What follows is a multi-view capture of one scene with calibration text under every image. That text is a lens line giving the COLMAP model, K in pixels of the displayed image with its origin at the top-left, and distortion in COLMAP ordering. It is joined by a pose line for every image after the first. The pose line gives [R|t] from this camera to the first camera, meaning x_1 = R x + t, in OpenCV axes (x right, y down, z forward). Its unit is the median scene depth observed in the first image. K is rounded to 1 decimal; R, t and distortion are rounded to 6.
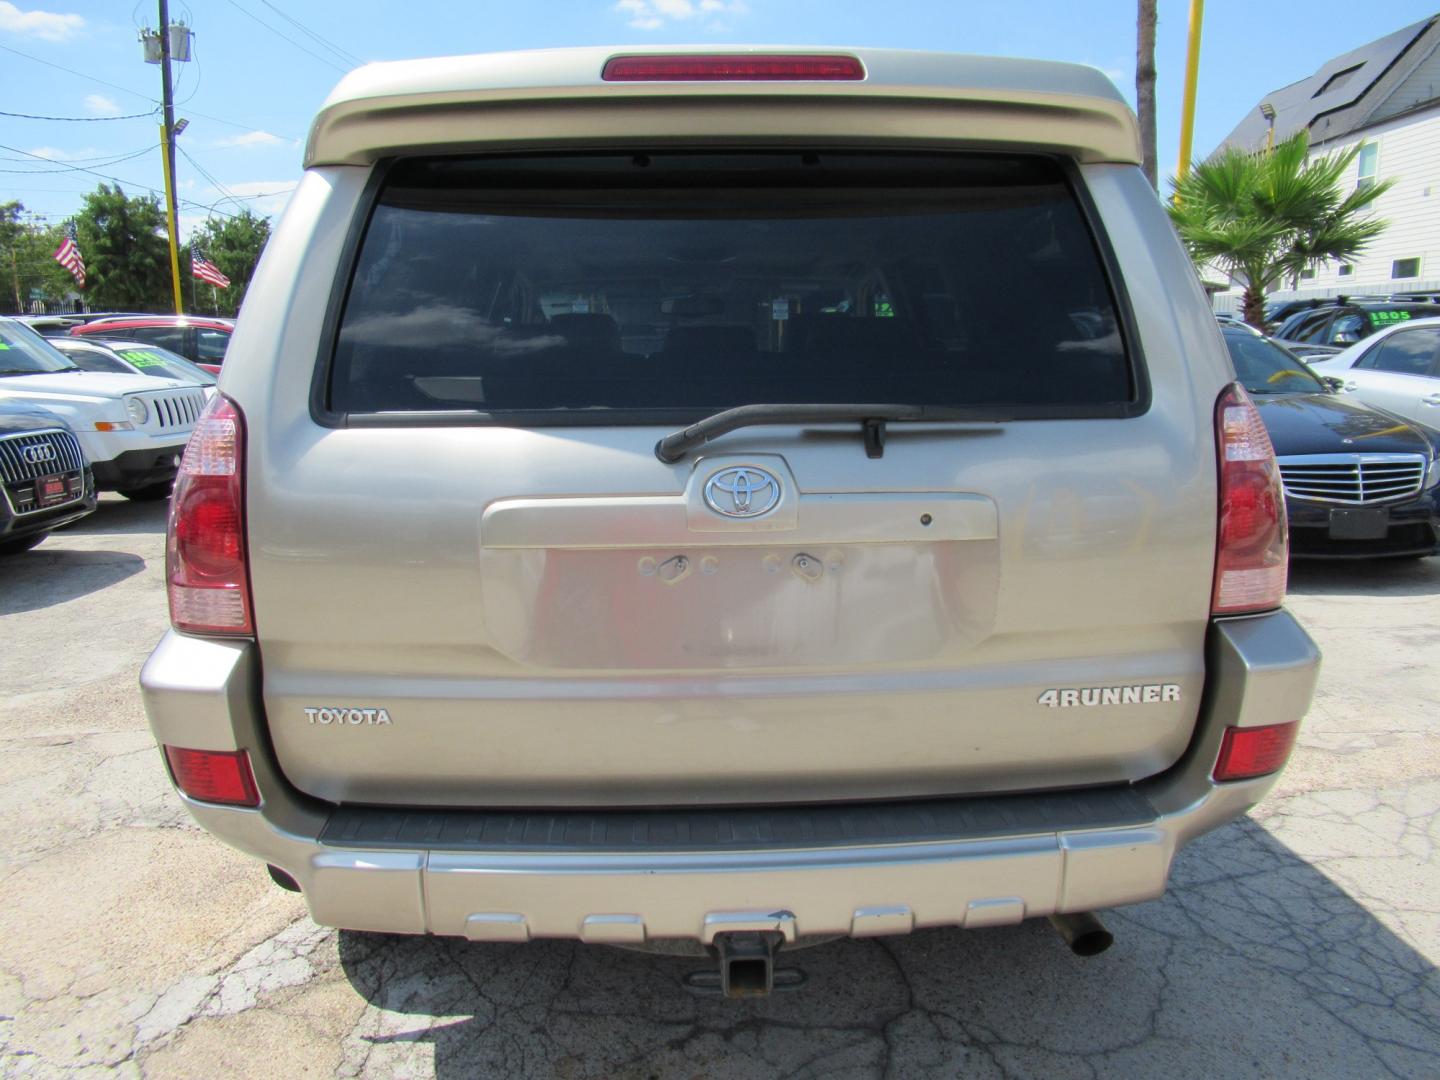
lens RADIAL K [[1067.9, 0, 715.9], [0, 1067.9, 540.1], [0, 0, 1]] dist [-0.003598, 0.007165]
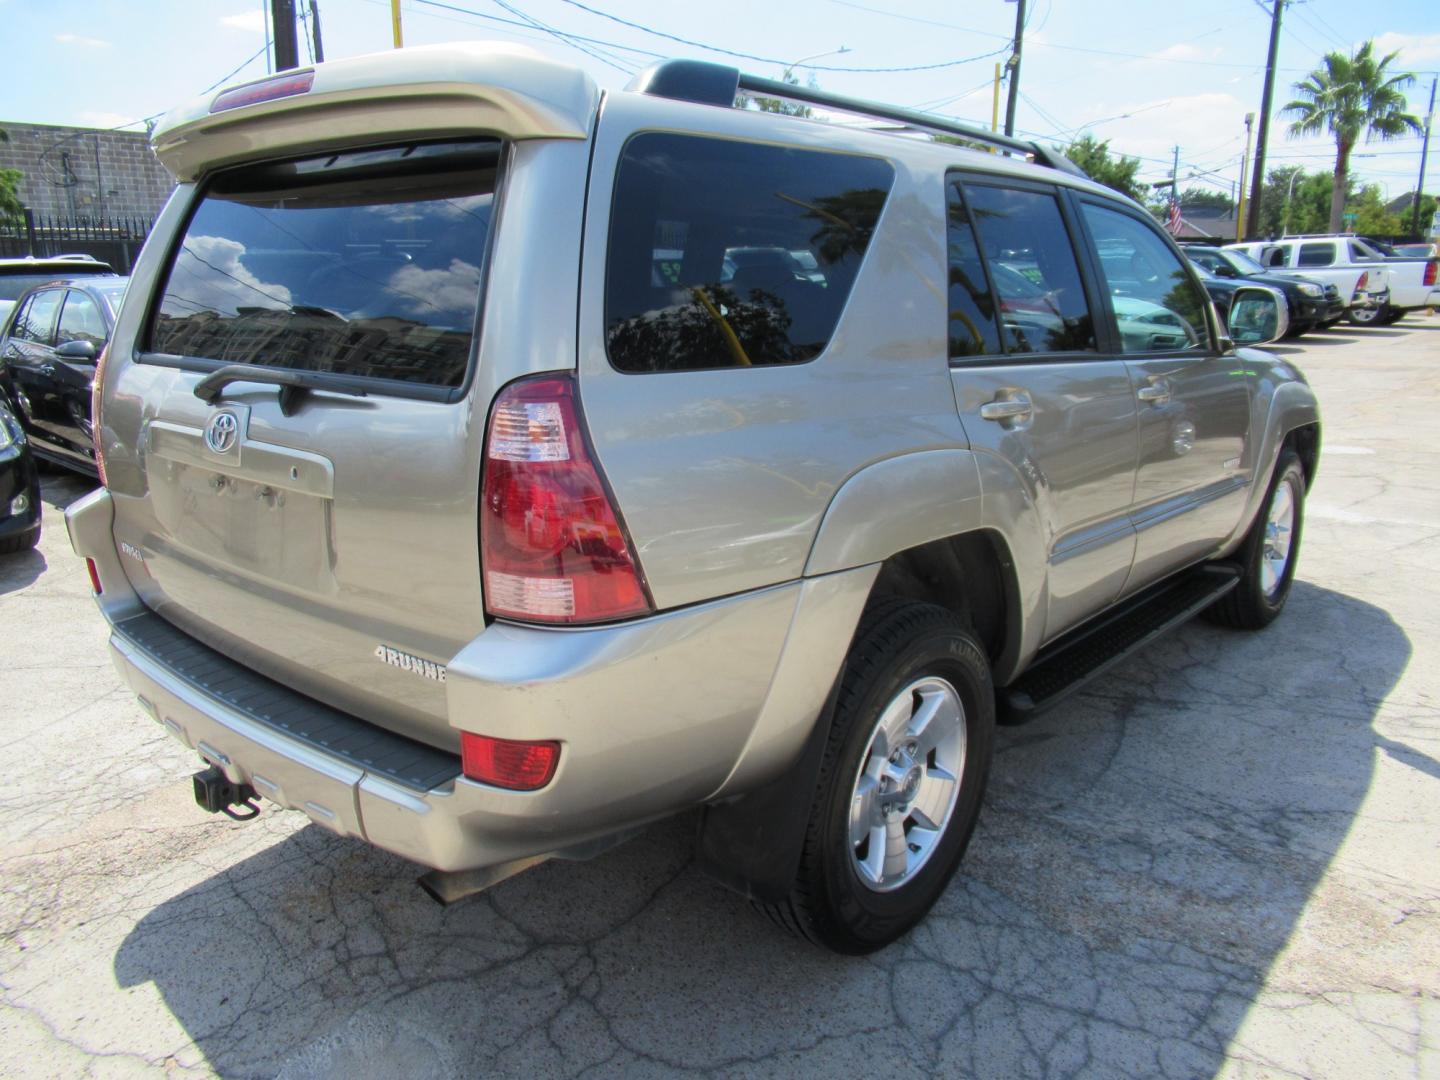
lens RADIAL K [[1067.9, 0, 723.5], [0, 1067.9, 535.8], [0, 0, 1]] dist [-0.003598, 0.007165]
pose [[0.728405, 0.168210, -0.664177, 0.771538], [-0.124295, 0.985751, 0.113338, -0.085554], [0.673778, -0.000002, 0.738934, 0.255342]]
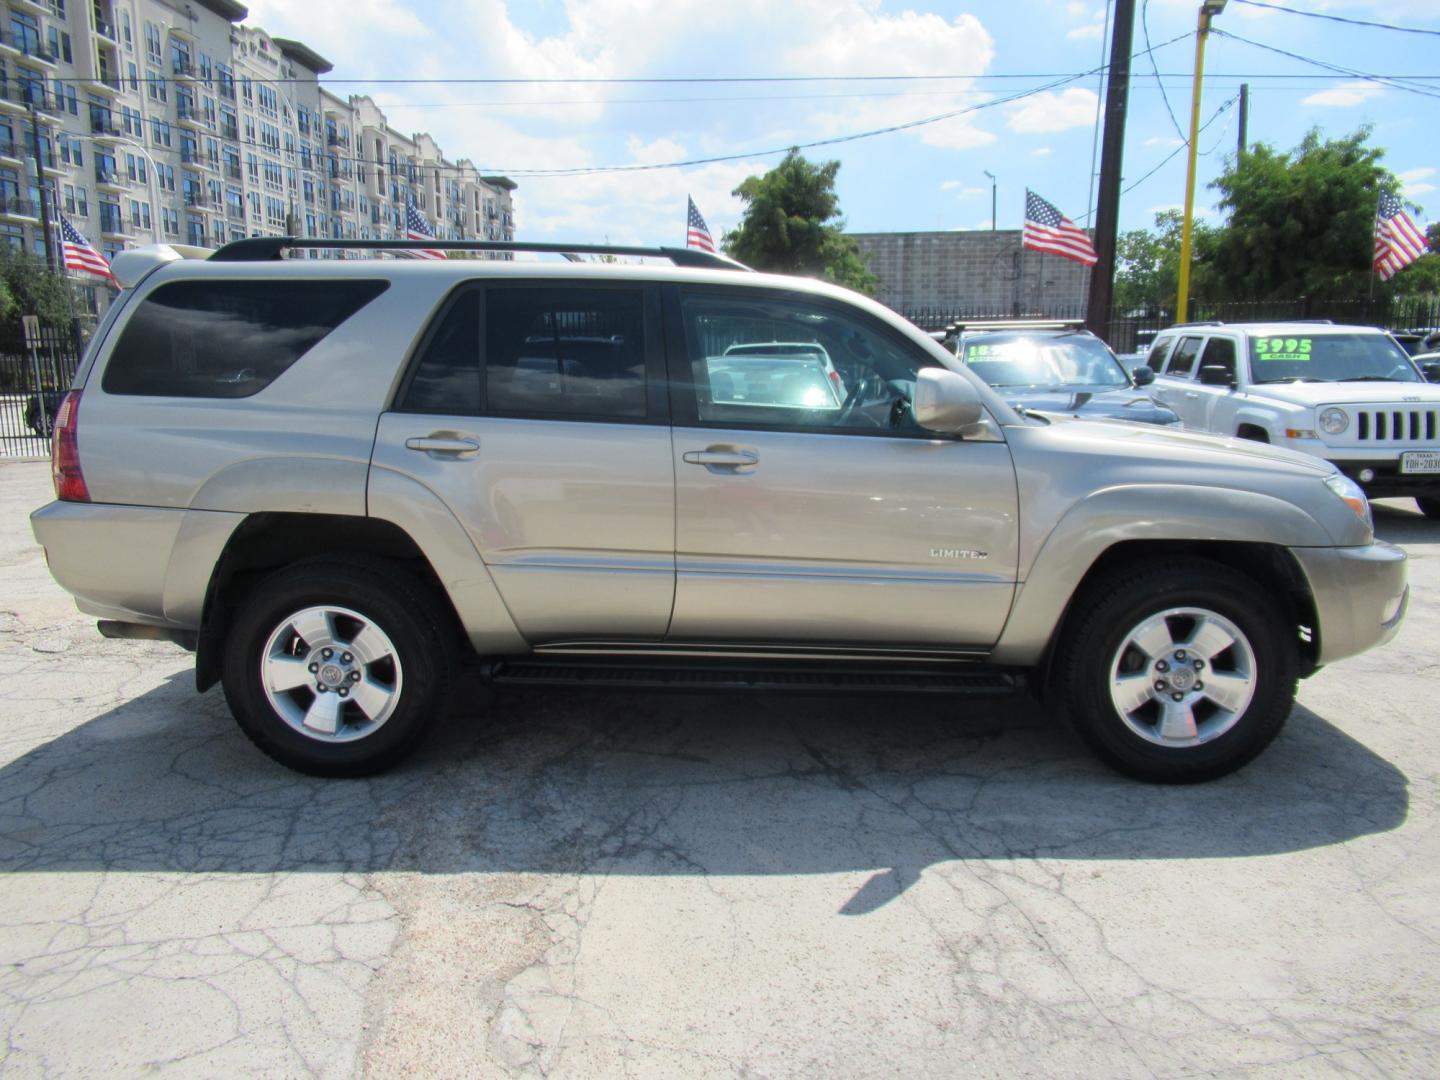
lens RADIAL K [[1067.9, 0, 705.8], [0, 1067.9, 541.6], [0, 0, 1]] dist [-0.003598, 0.007165]
pose [[-0.071911, 0.178157, -0.981371, 1.593569], [-0.175798, 0.966251, 0.188294, -0.304388], [0.981796, 0.186063, -0.038164, 1.482575]]
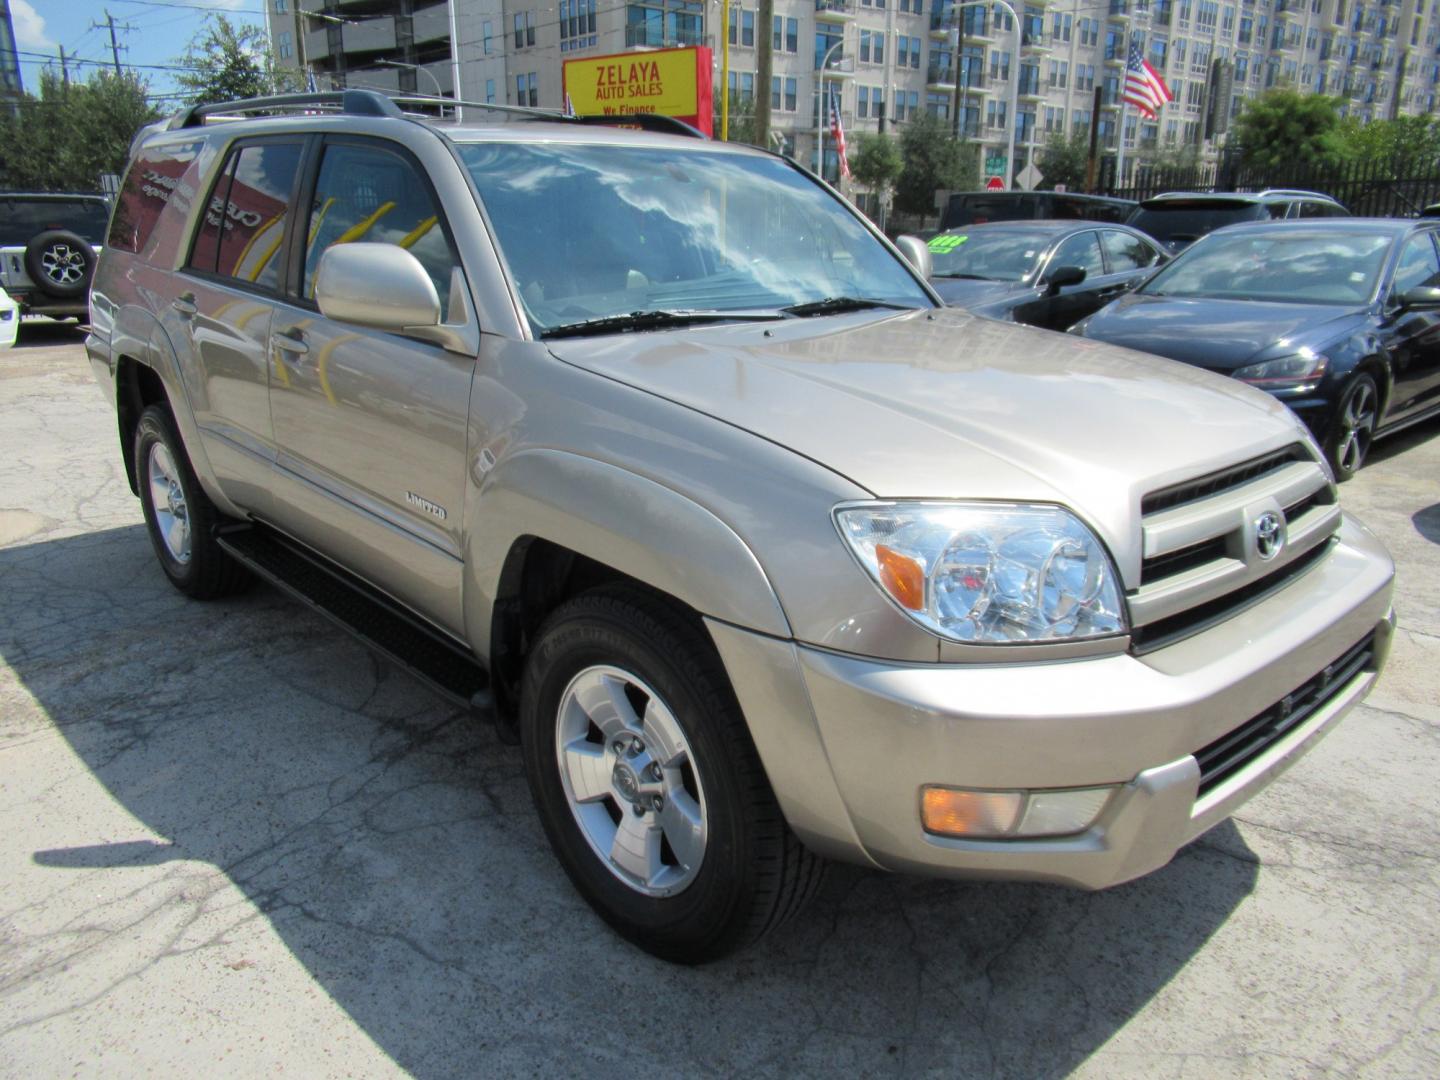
lens RADIAL K [[1067.9, 0, 719.1], [0, 1067.9, 535.2], [0, 0, 1]] dist [-0.003598, 0.007165]
pose [[-0.768232, 0.189075, -0.611613, 0.675541], [-0.110645, 0.901795, 0.417761, -0.493515], [0.630537, 0.388609, -0.671867, 2.549651]]
